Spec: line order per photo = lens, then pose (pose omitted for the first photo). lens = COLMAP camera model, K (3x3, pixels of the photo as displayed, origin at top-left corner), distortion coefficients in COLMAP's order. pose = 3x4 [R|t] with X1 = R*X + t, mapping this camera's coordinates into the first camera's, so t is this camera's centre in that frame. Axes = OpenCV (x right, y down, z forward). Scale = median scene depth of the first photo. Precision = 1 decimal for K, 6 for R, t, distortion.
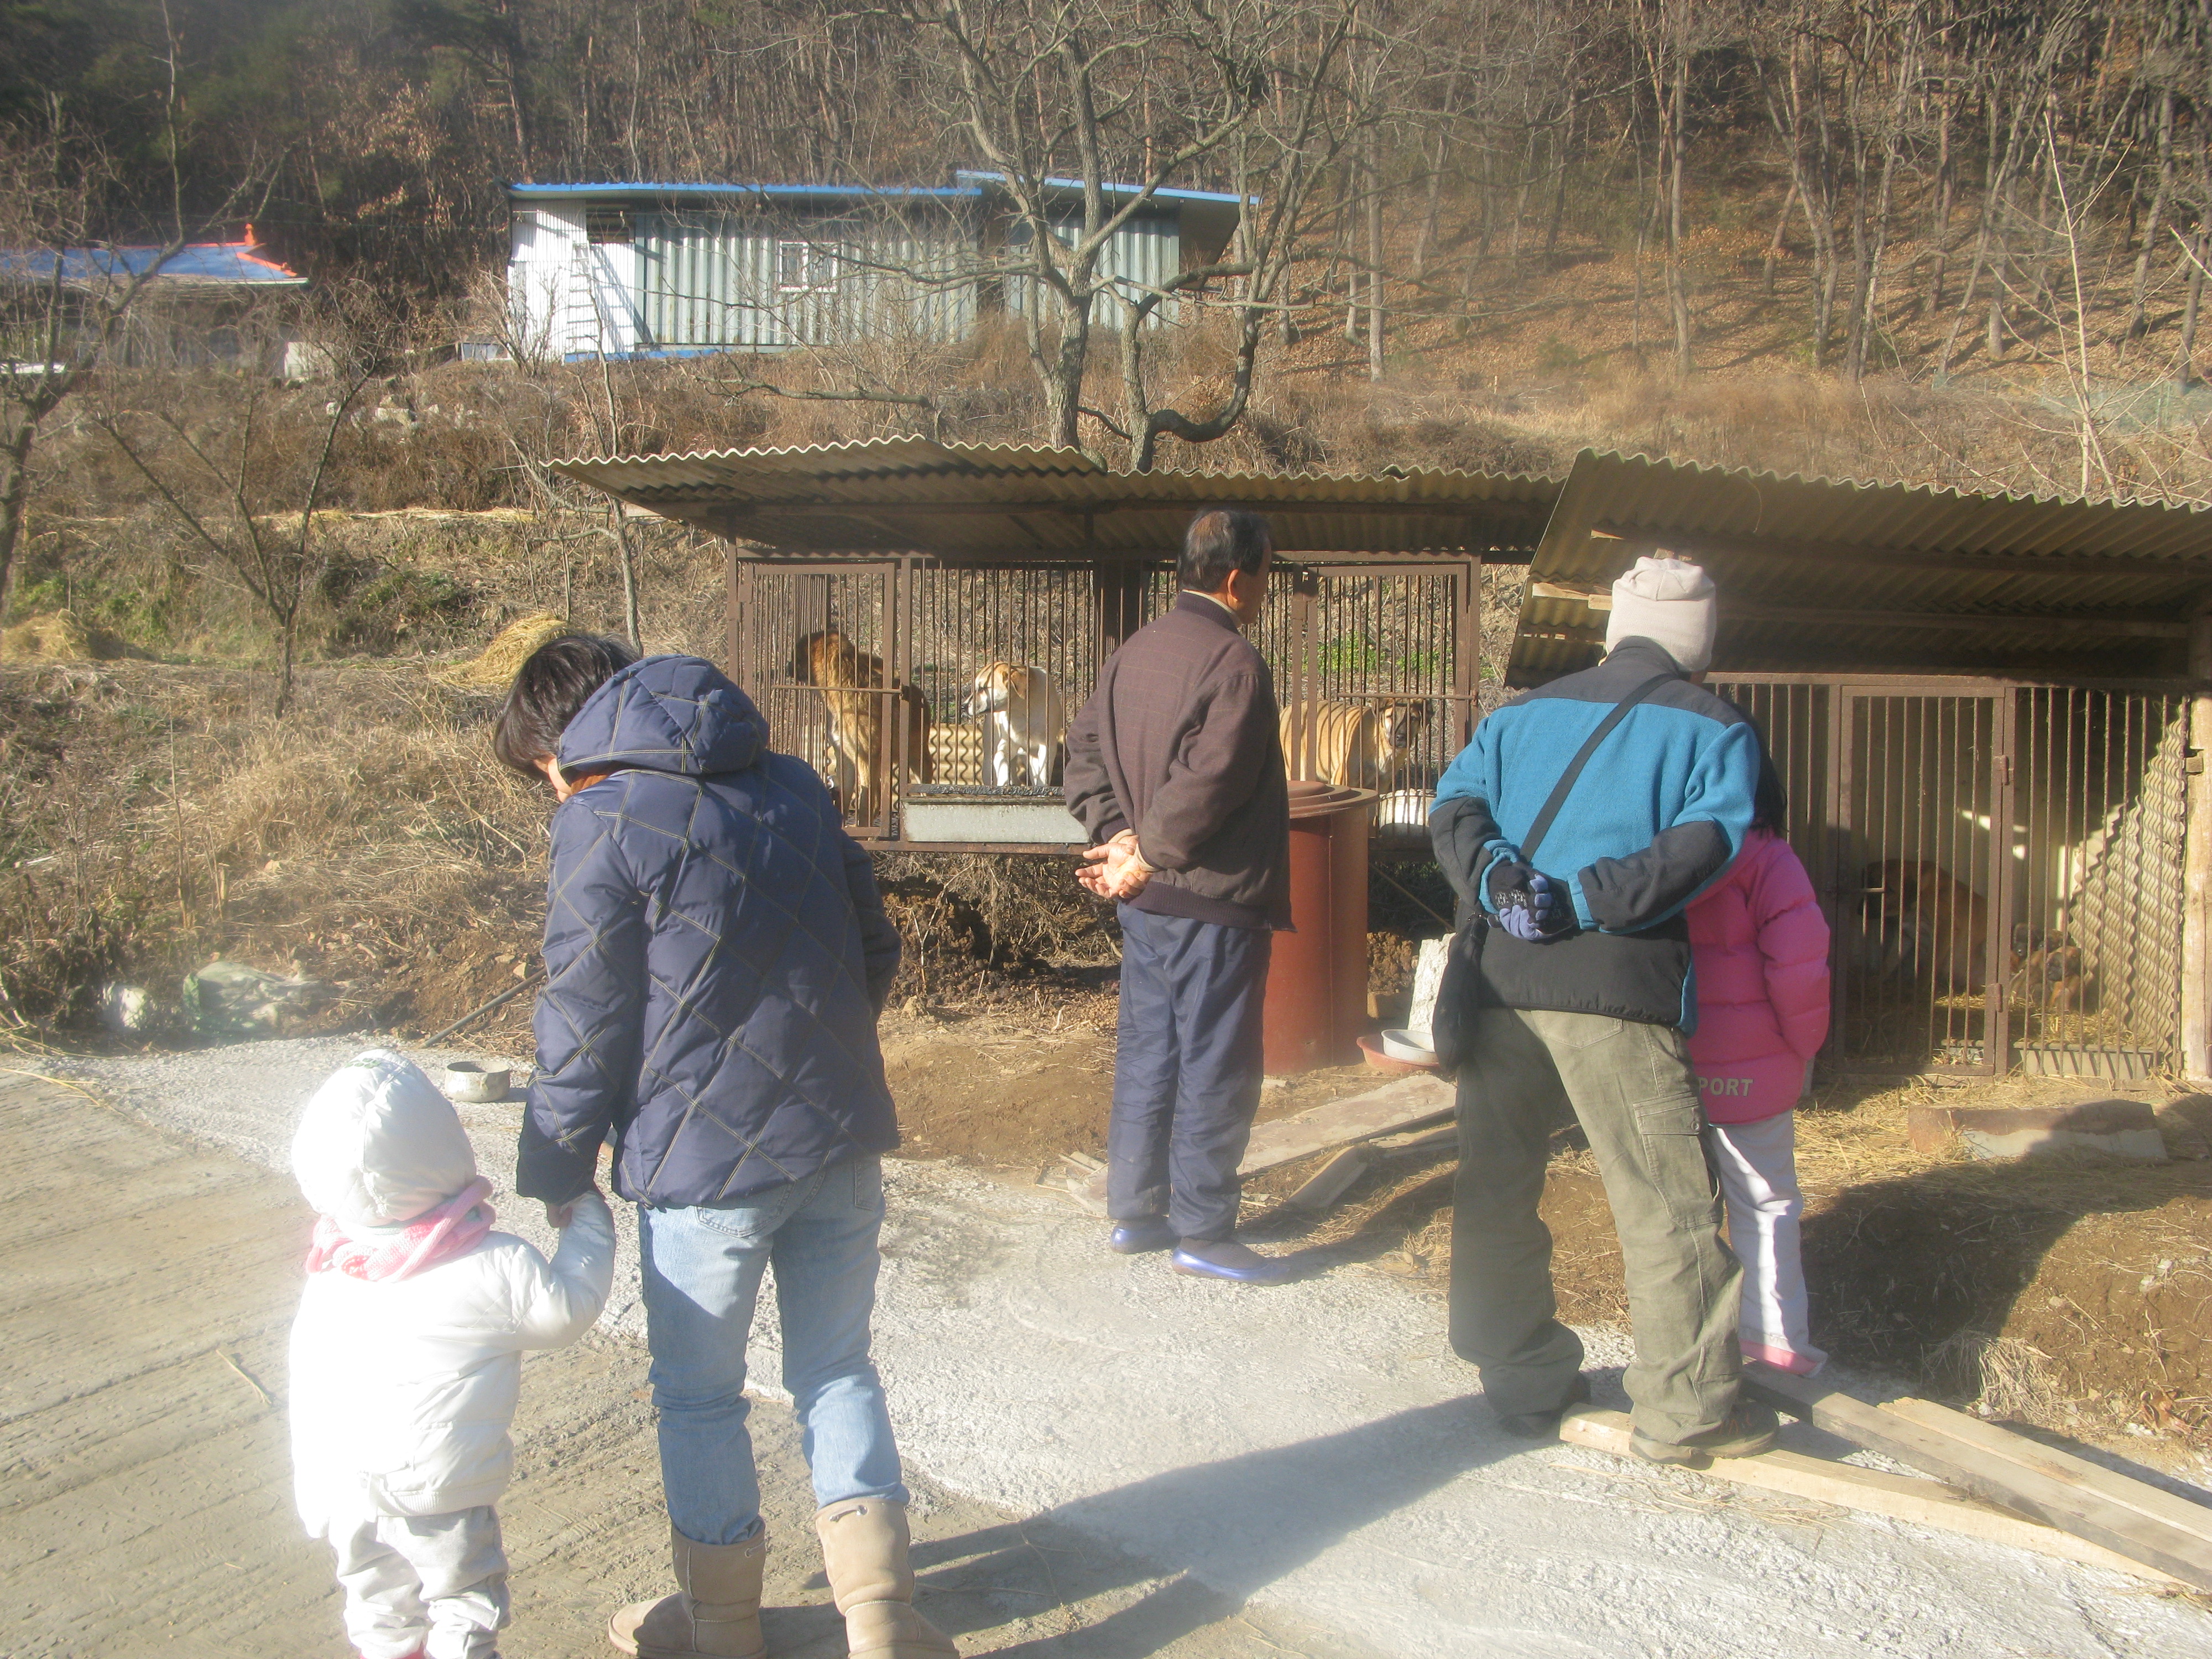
lens RADIAL K [[2293.0, 0, 1103.9], [0, 2293.0, 845.9], [0, 0, 1]] dist [-0.200167, 0.281767]
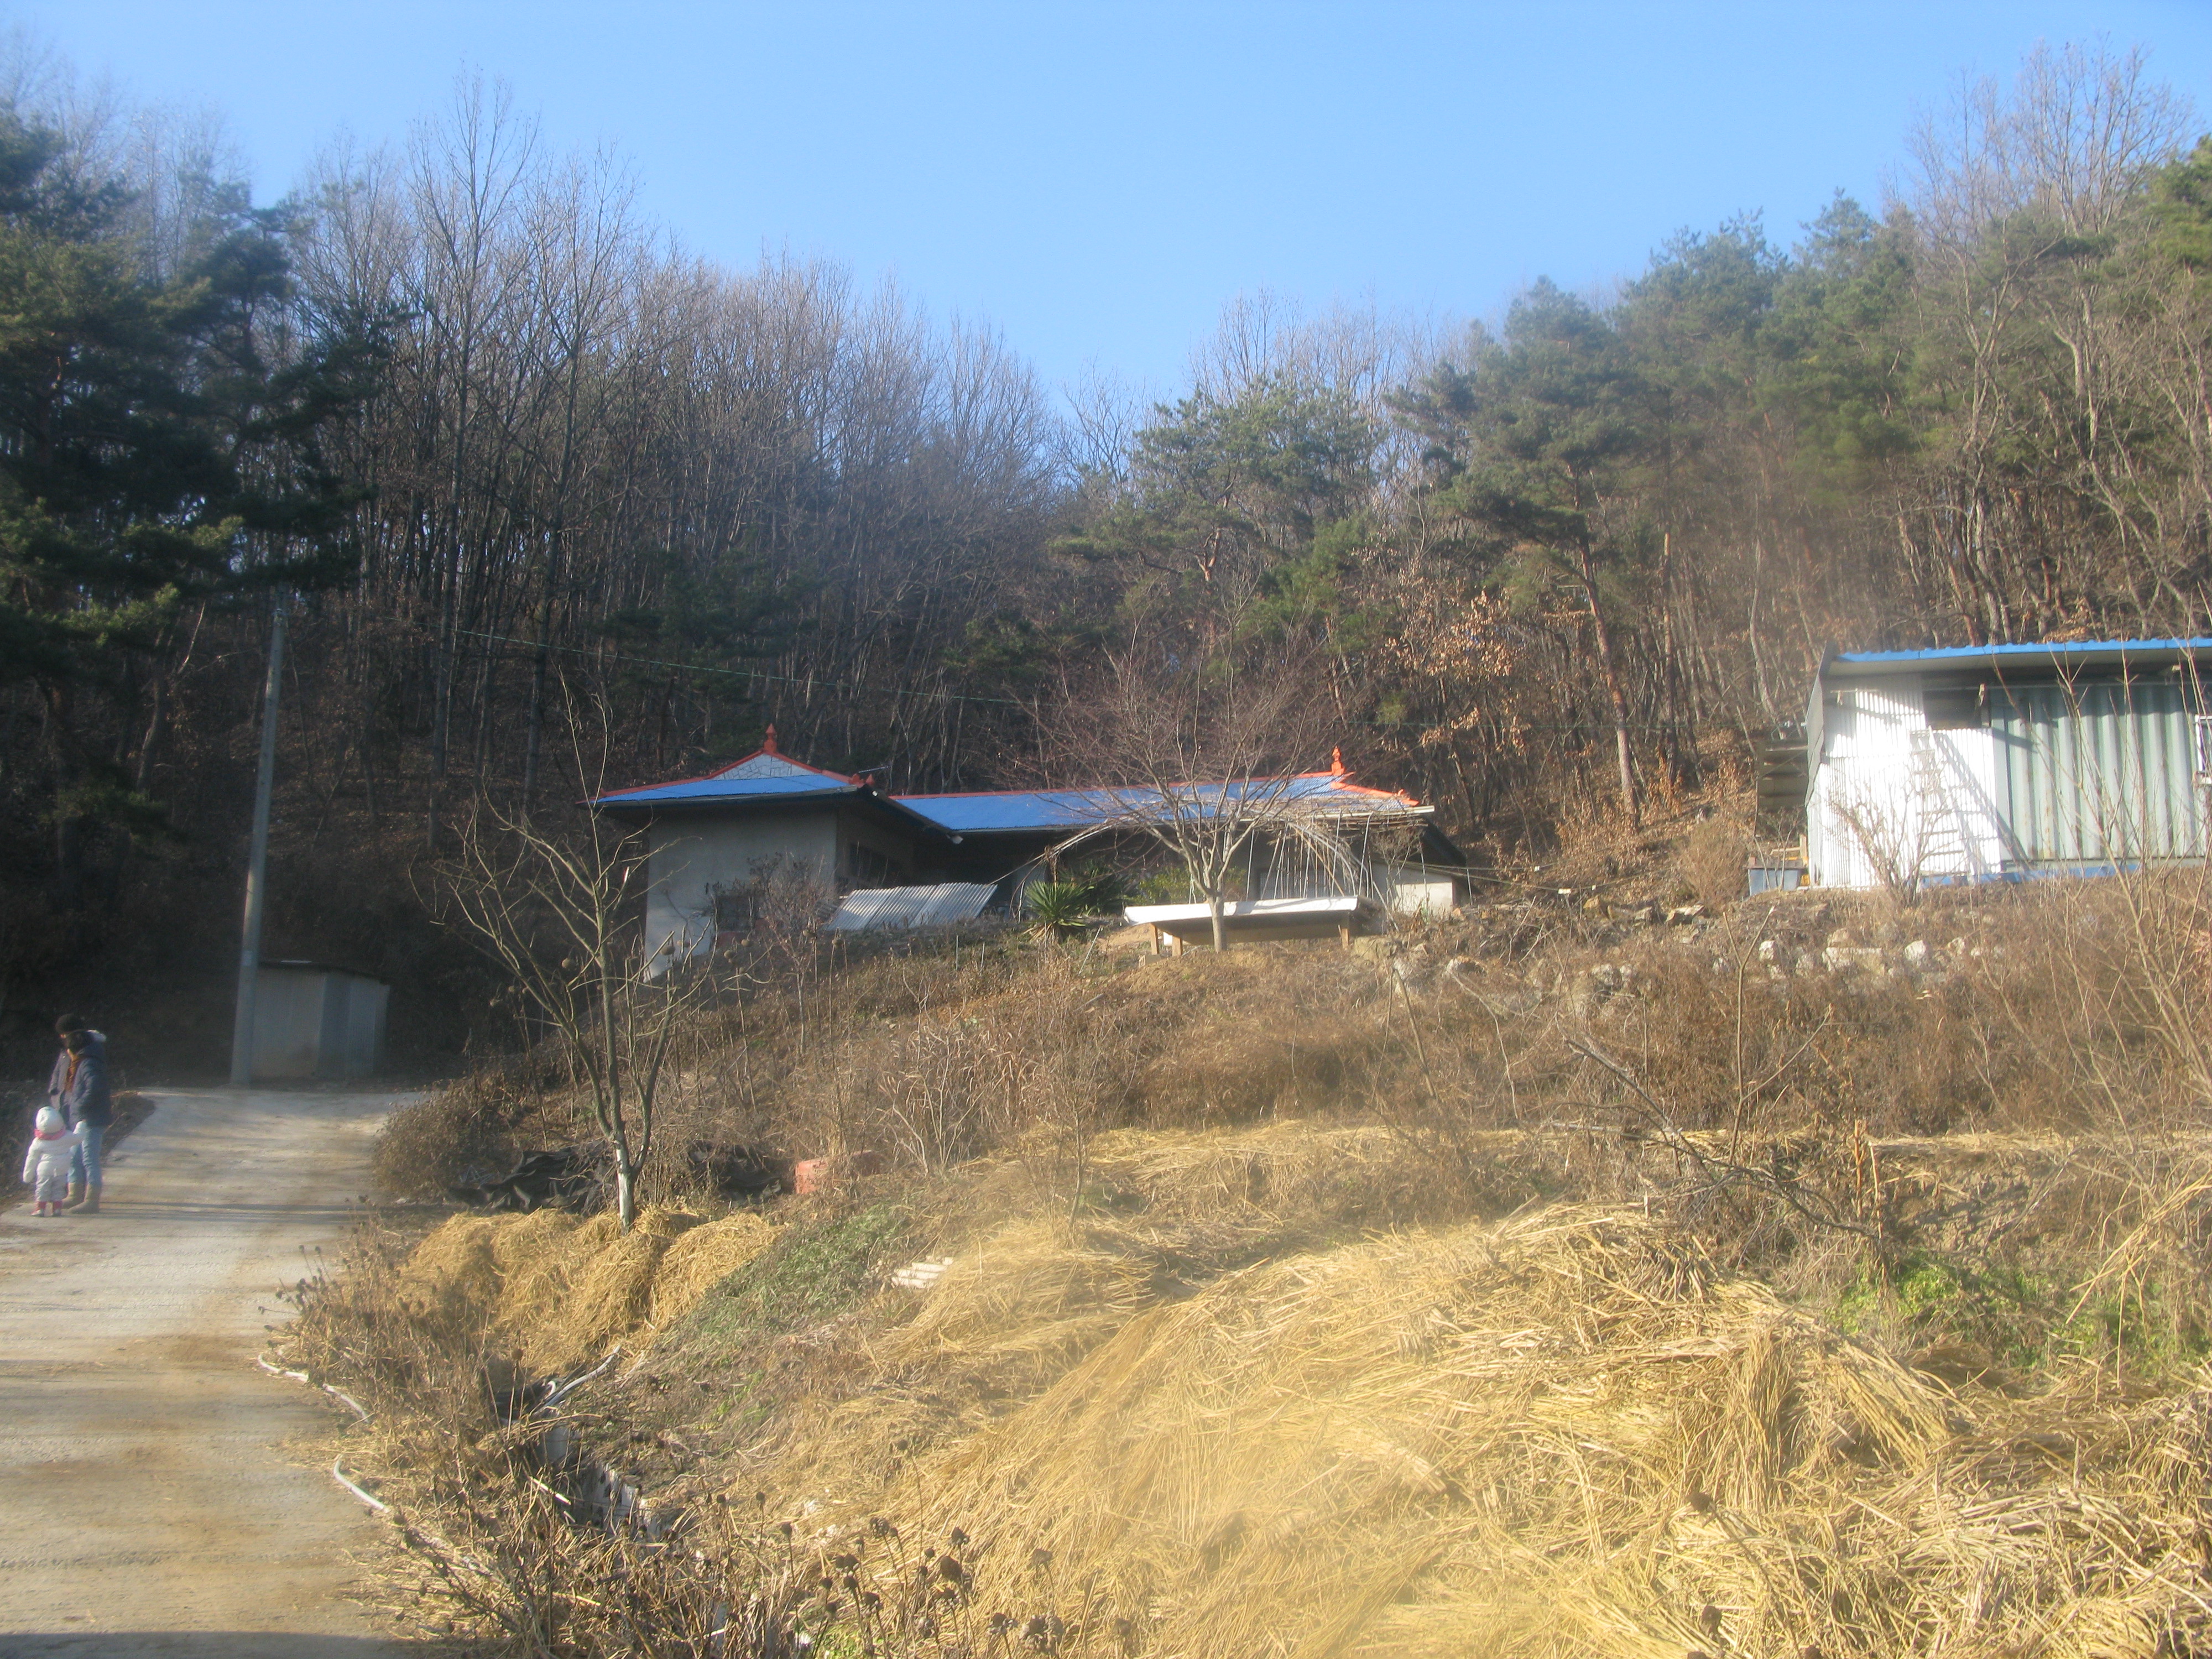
lens RADIAL K [[2293.0, 0, 1103.9], [0, 2293.0, 845.9], [0, 0, 1]] dist [-0.200167, 0.281767]
pose [[0.944999, -0.050791, -0.323106, -0.202497], [-0.028919, 0.971025, -0.237222, -0.038099], [0.325793, 0.233518, 0.916149, 0.194407]]
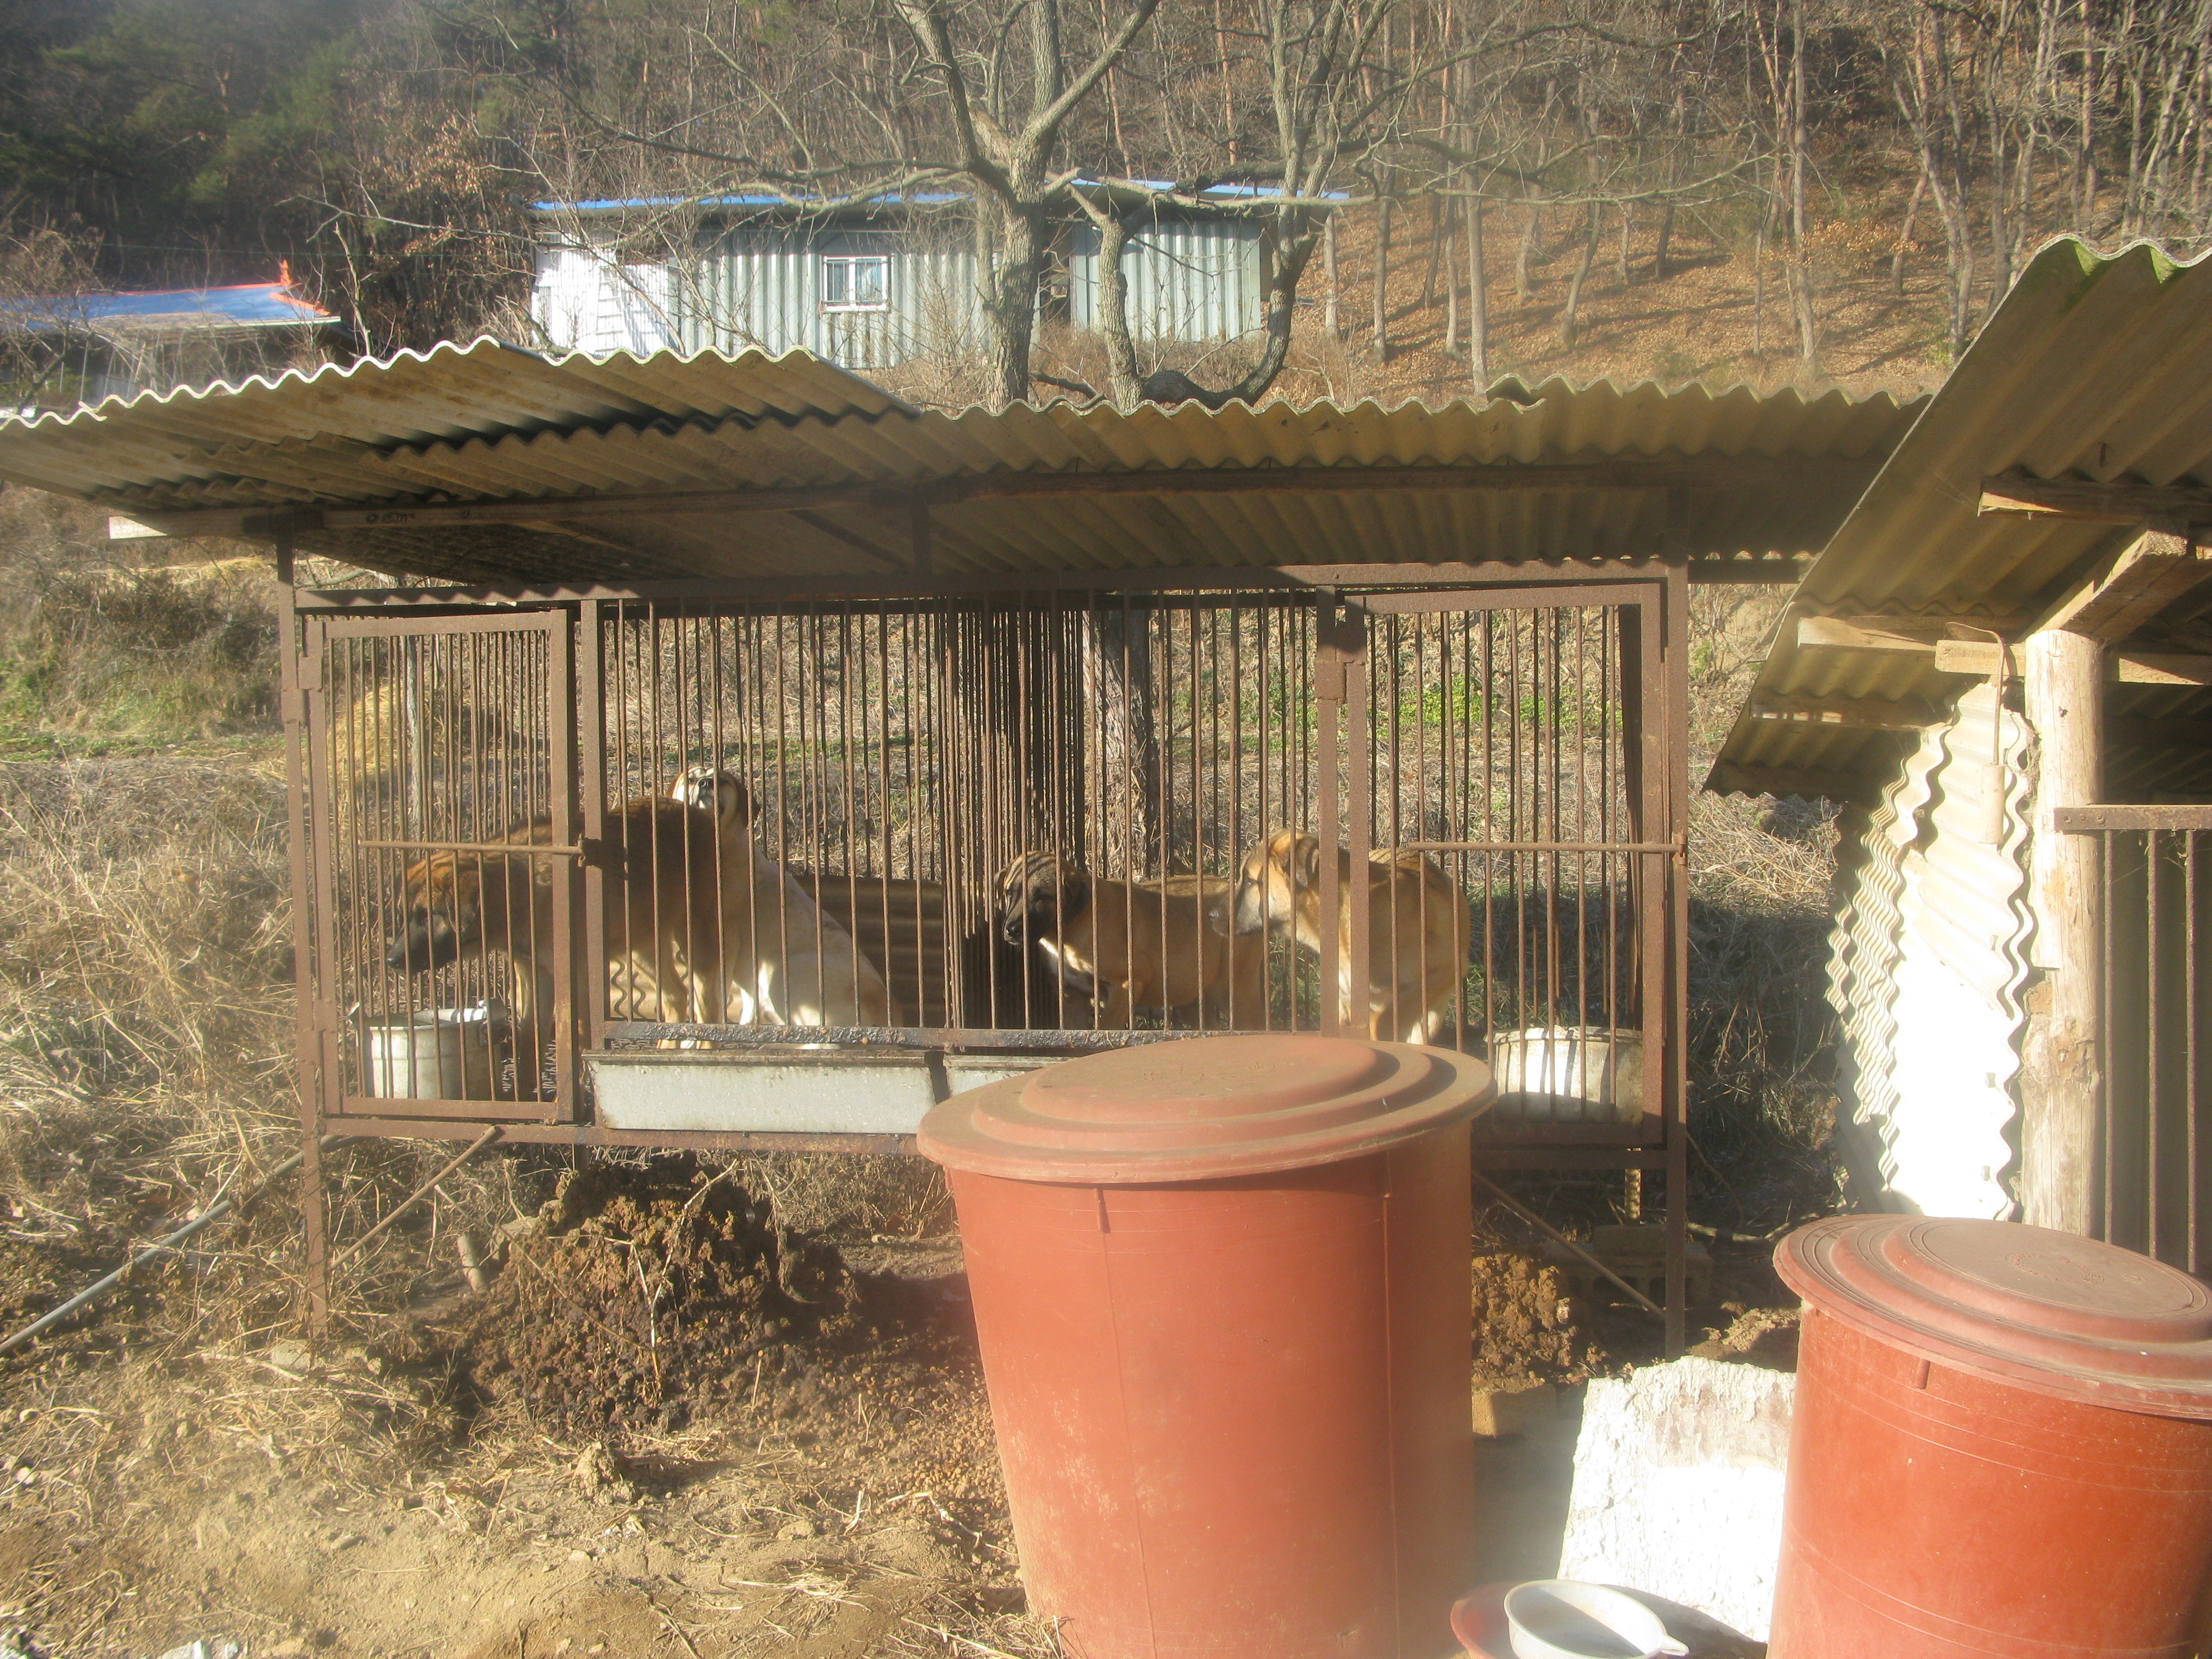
lens RADIAL K [[2293.0, 0, 1103.9], [0, 2293.0, 845.9], [0, 0, 1]] dist [-0.200167, 0.281767]
pose [[0.998607, -0.019078, -0.049189, 0.008871], [0.018294, 0.999699, -0.016343, -0.008797], [0.049486, 0.015420, 0.998656, 0.072941]]
